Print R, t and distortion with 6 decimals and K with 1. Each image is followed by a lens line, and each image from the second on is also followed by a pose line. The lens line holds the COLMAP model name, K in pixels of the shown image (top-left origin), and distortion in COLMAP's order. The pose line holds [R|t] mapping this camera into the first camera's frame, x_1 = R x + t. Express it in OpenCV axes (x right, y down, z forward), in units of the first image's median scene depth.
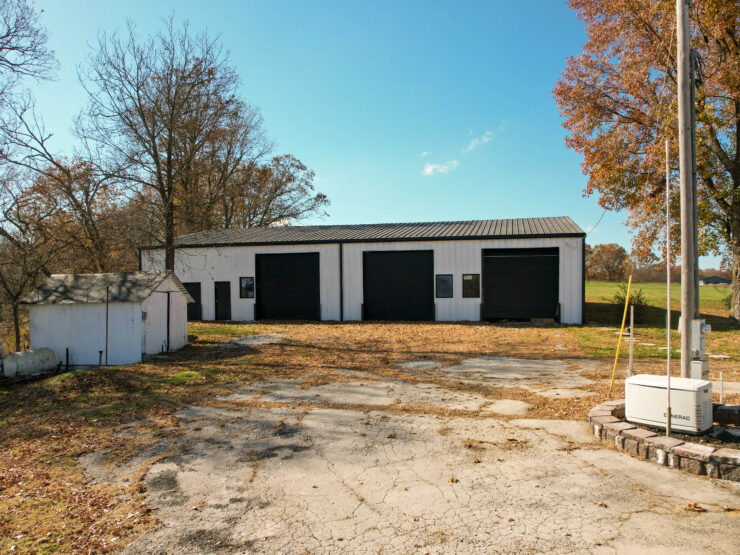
lens RADIAL K [[477.2, 0, 371.5], [0, 477.2, 282.5], [0, 0, 1]] dist [-0.029454, -0.001479]
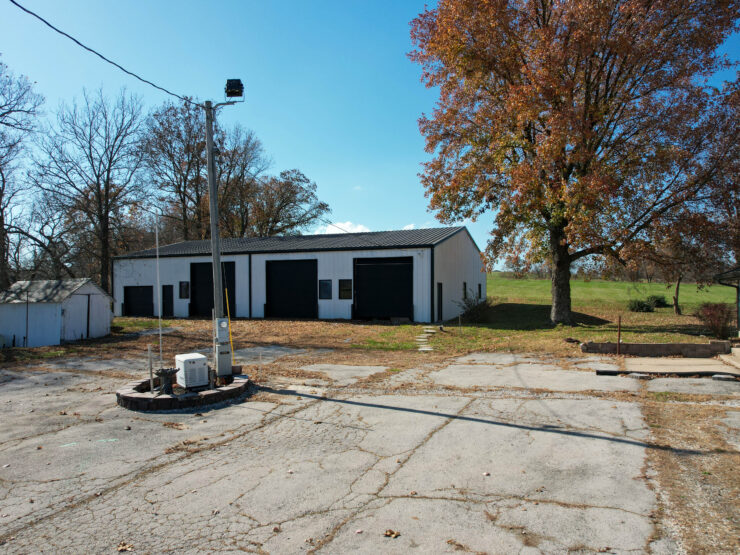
lens RADIAL K [[477.2, 0, 369.1], [0, 477.2, 274.2], [0, 0, 1]] dist [-0.029454, -0.001479]
pose [[0.987596, -0.003217, -0.156983, 0.433596], [0.000001, 0.999790, -0.020485, -0.005776], [0.157016, 0.020231, 0.987389, -0.157584]]
